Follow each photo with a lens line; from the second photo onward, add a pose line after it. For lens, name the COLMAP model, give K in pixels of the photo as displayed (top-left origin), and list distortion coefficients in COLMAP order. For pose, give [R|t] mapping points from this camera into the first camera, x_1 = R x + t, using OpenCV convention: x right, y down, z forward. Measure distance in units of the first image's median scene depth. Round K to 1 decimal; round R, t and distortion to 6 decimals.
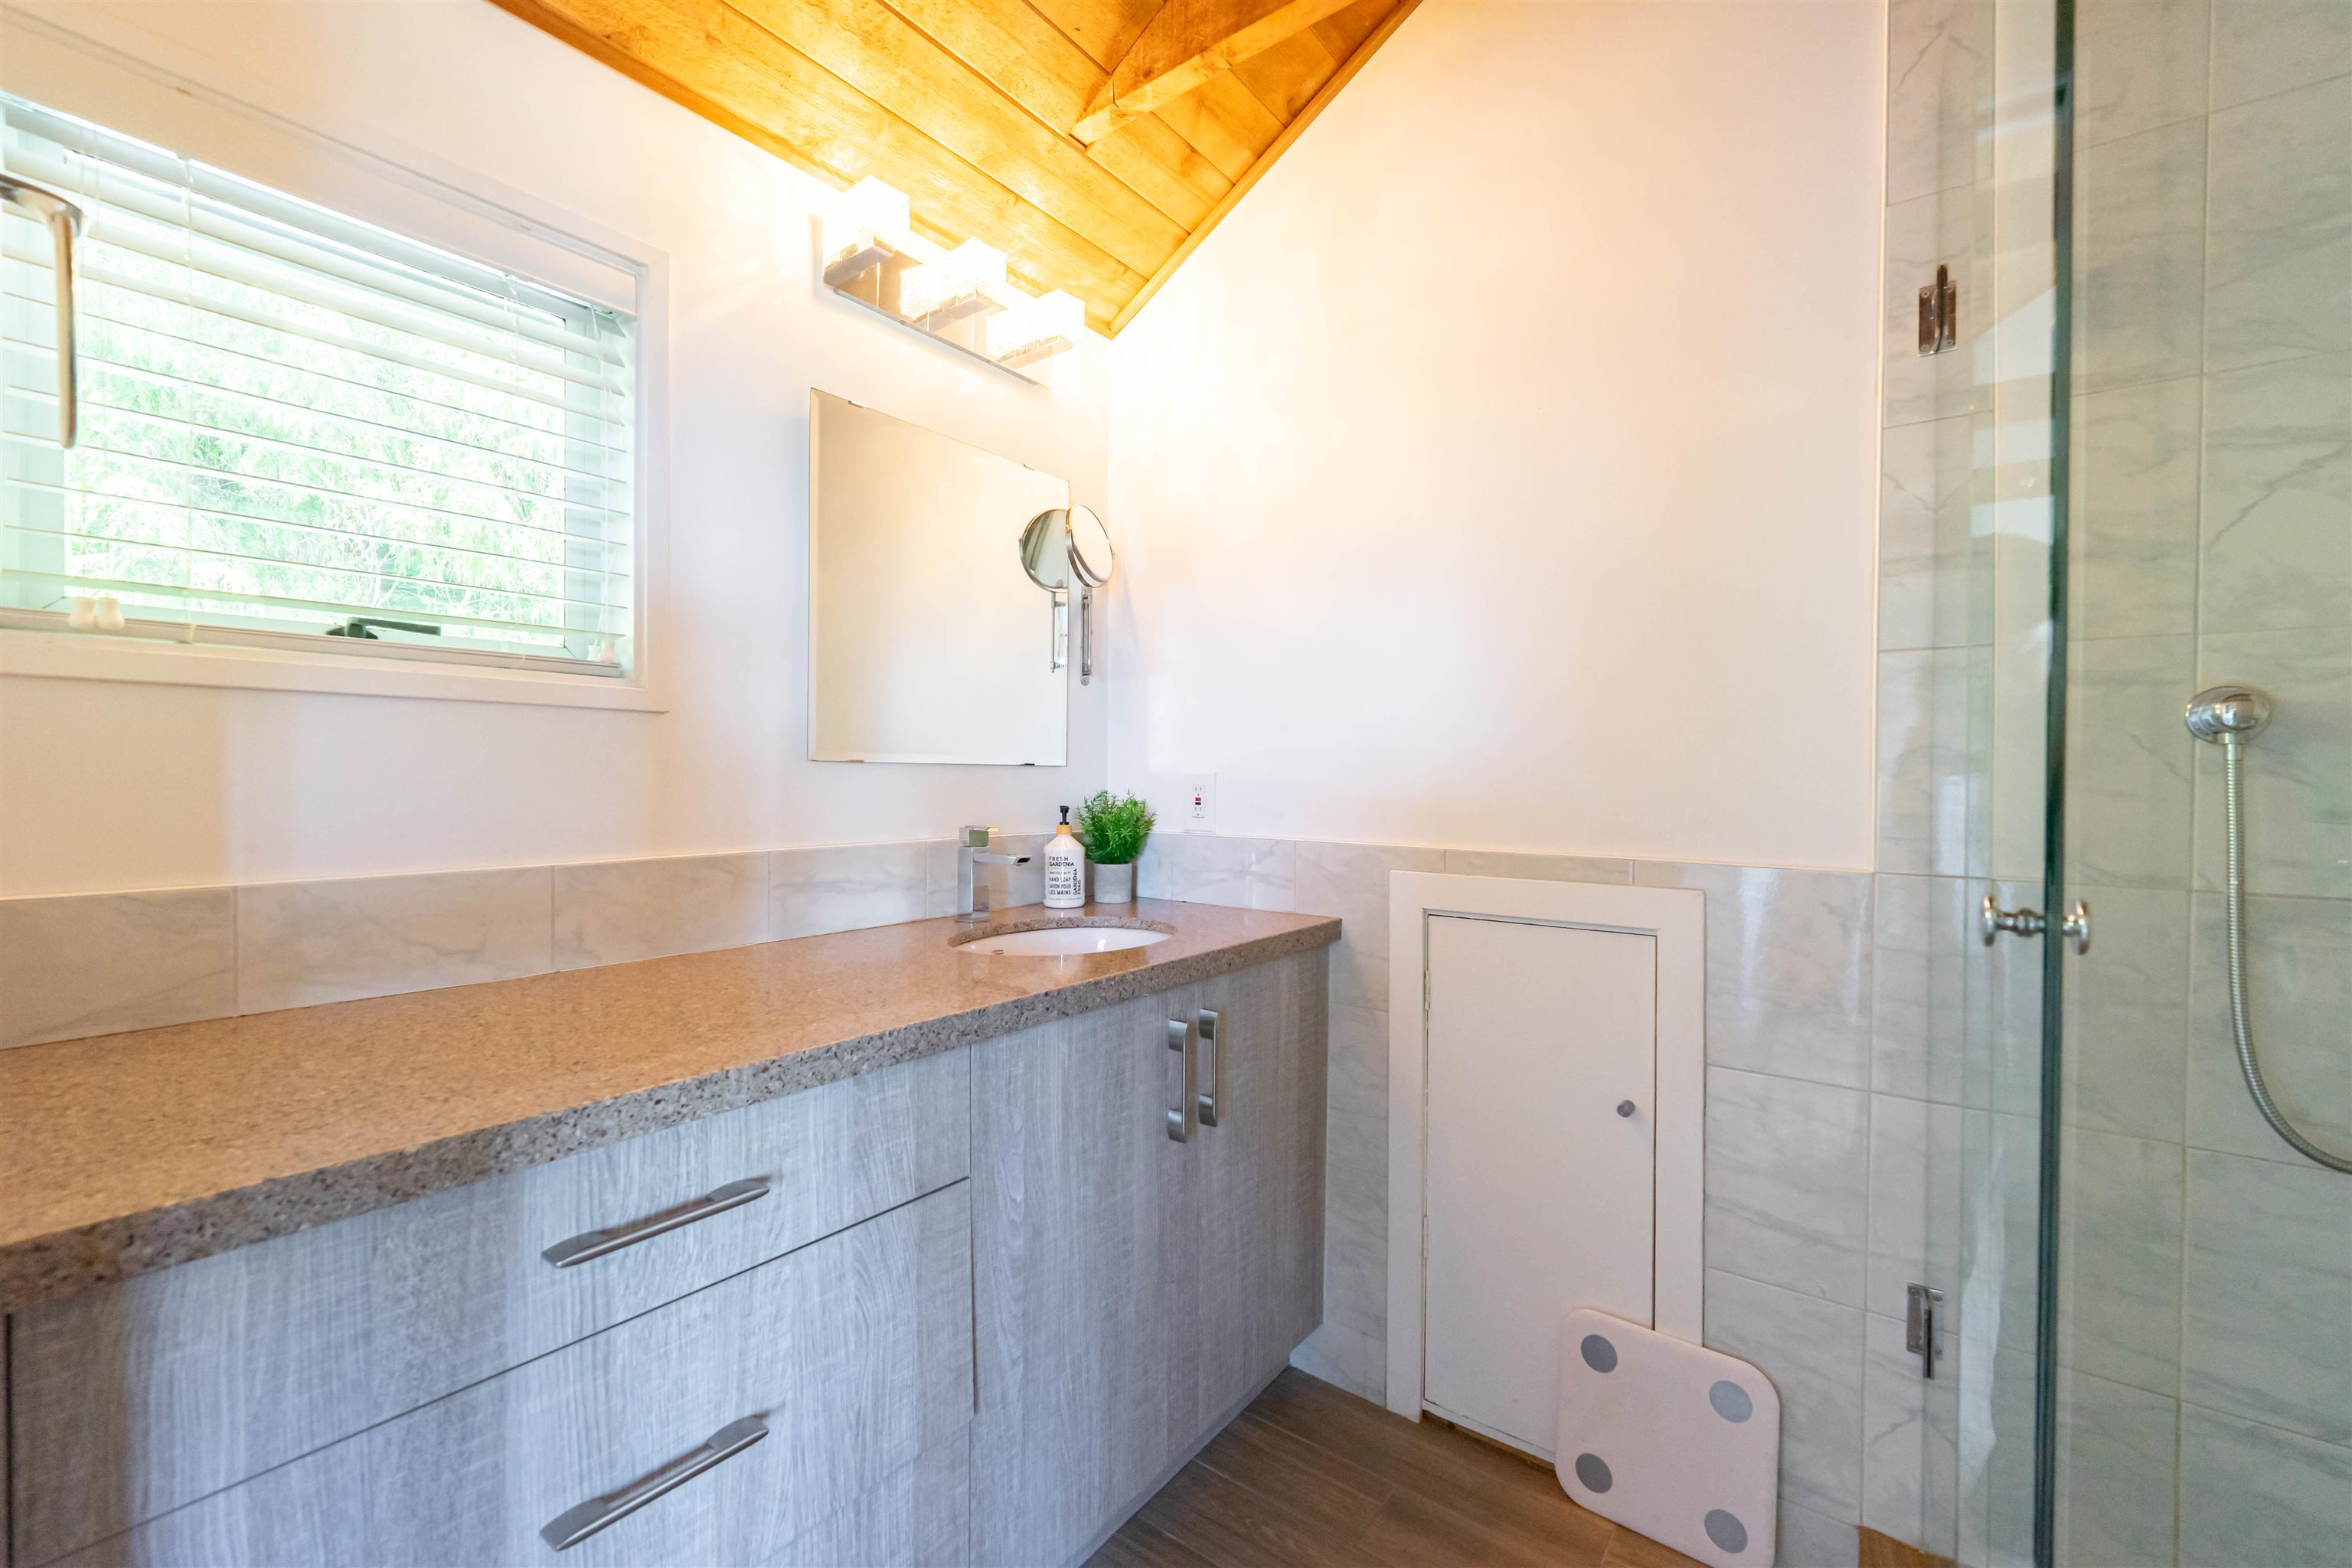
lens RADIAL K [[956.1, 0, 1168.6], [0, 956.1, 787.3], [0, 0, 1]] dist [0.001602, 0.000314]
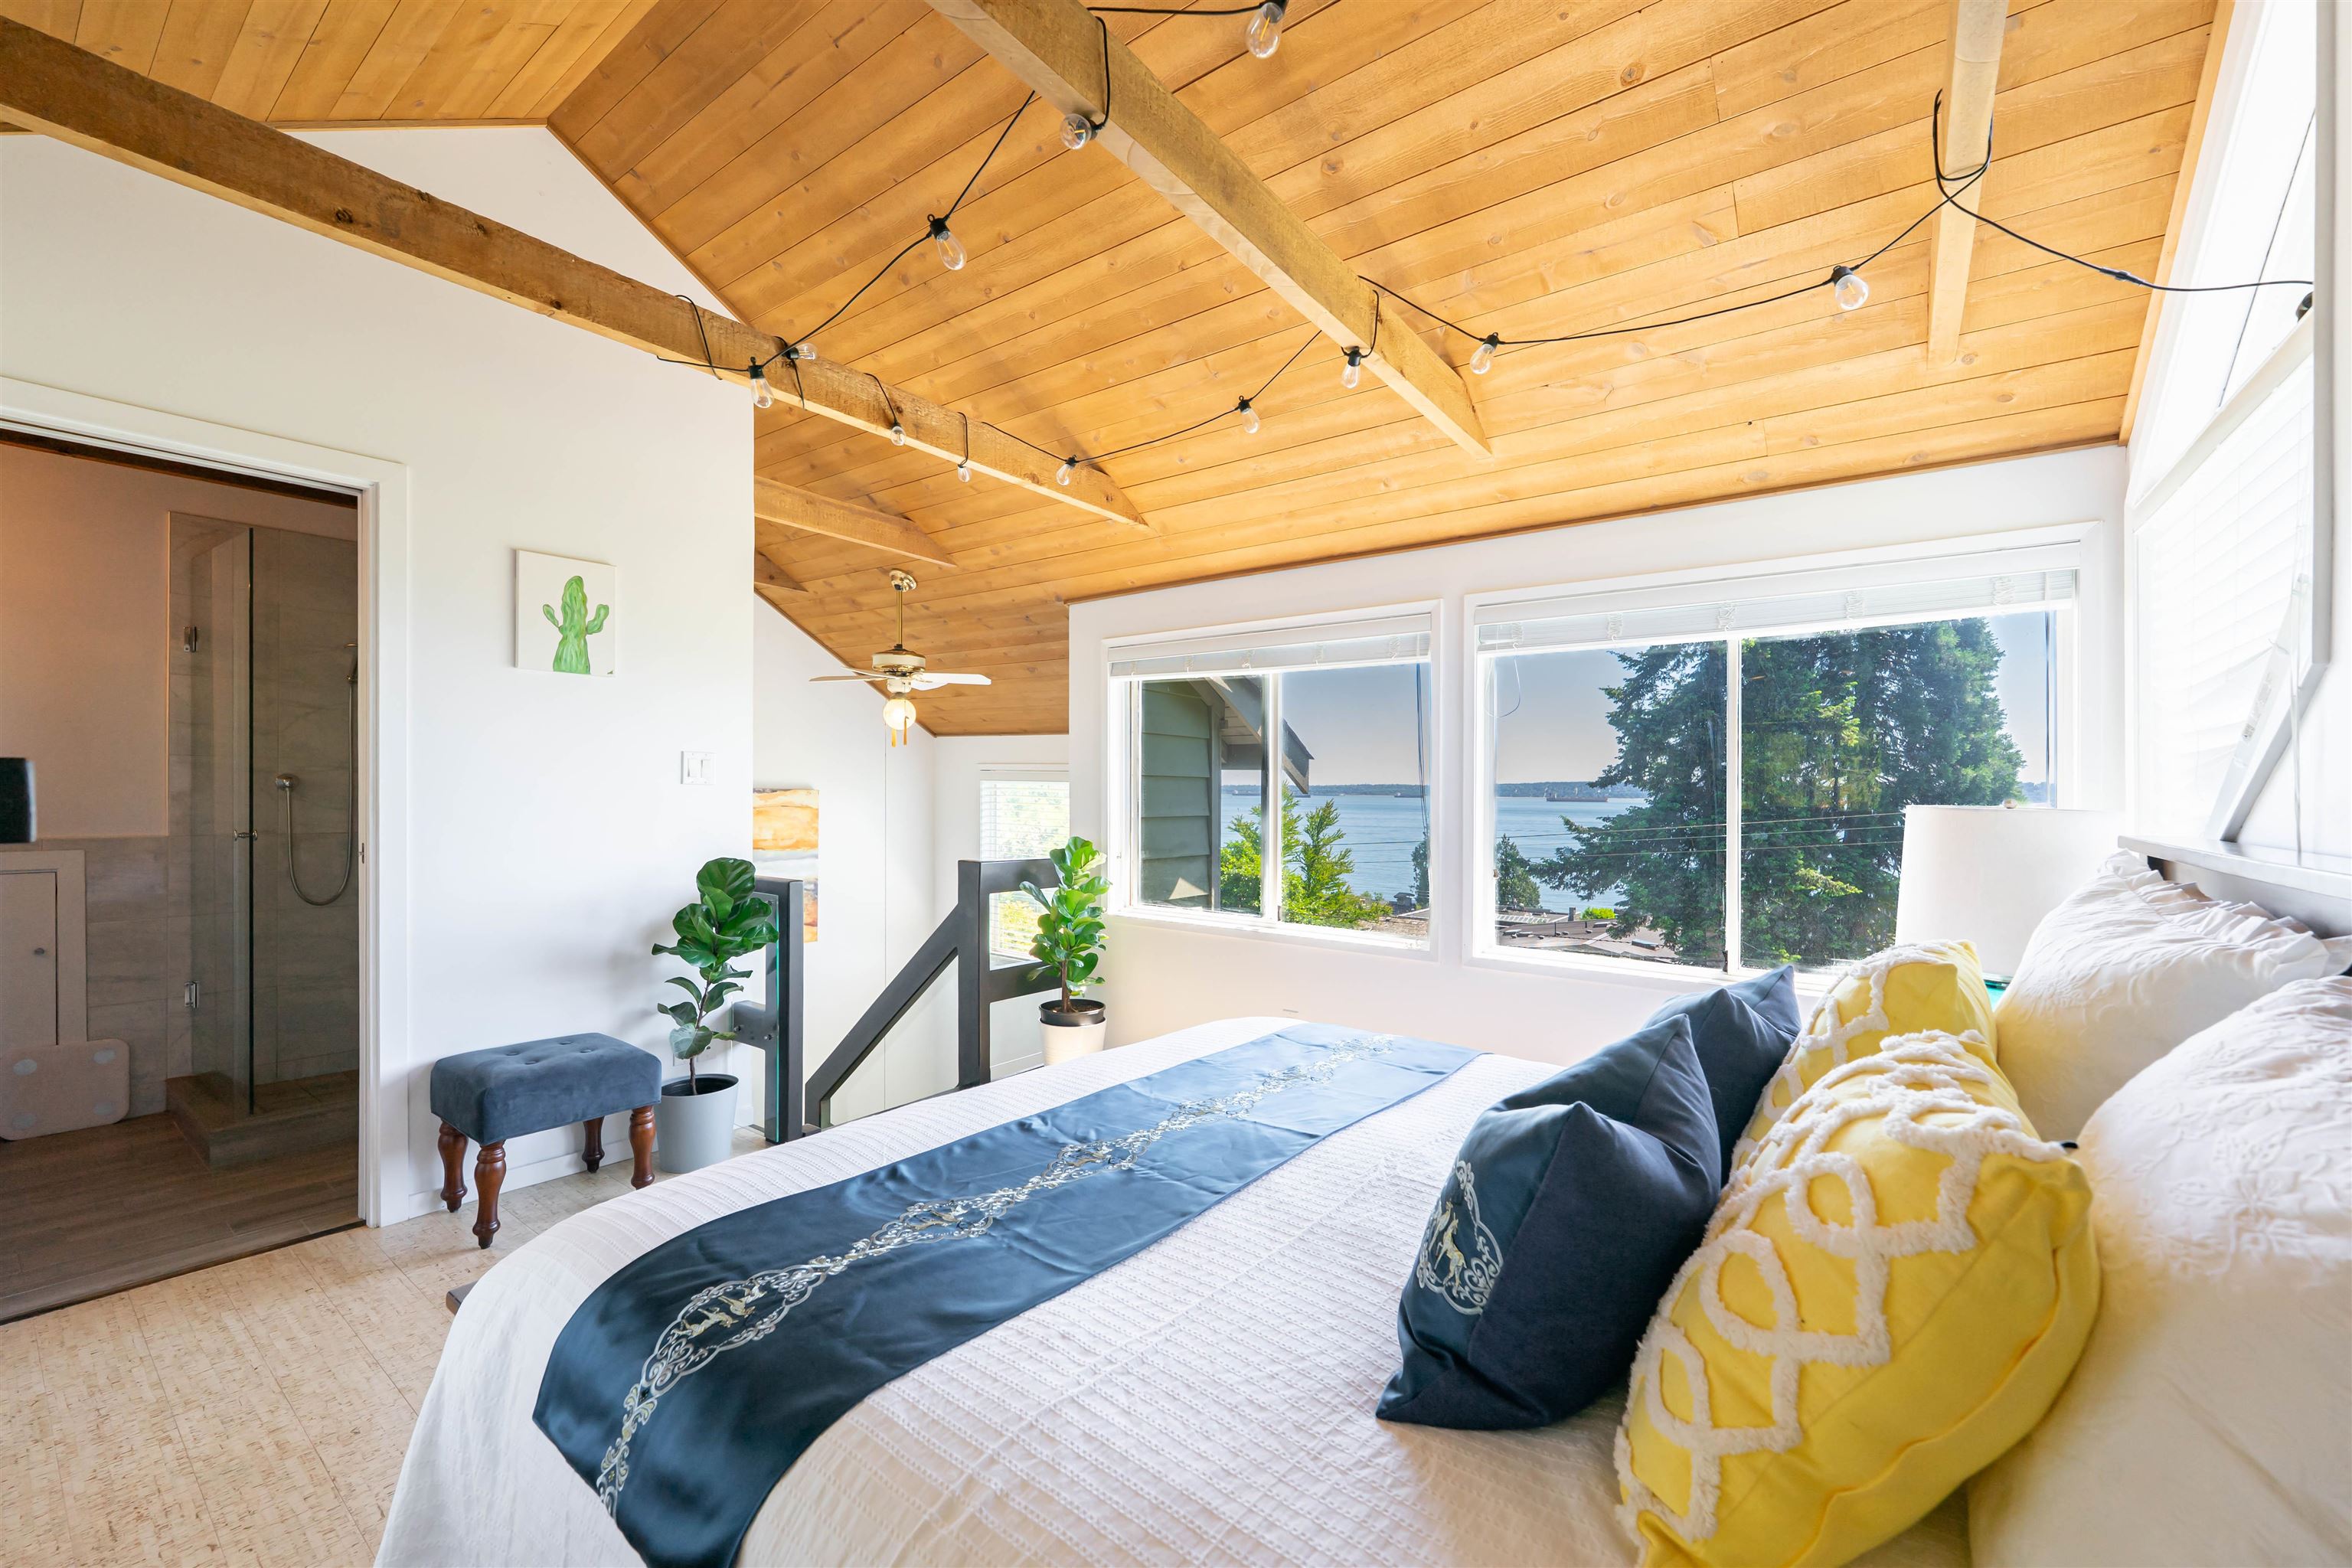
lens RADIAL K [[944.2, 0, 1175.1], [0, 944.2, 783.1], [0, 0, 1]] dist [0.000872, -0.000216]
pose [[-0.016754, -0.000659, 0.999859, -1.987114], [0.009088, 0.999958, 0.000811, -0.035748], [-0.999818, 0.009100, -0.016748, -1.807843]]
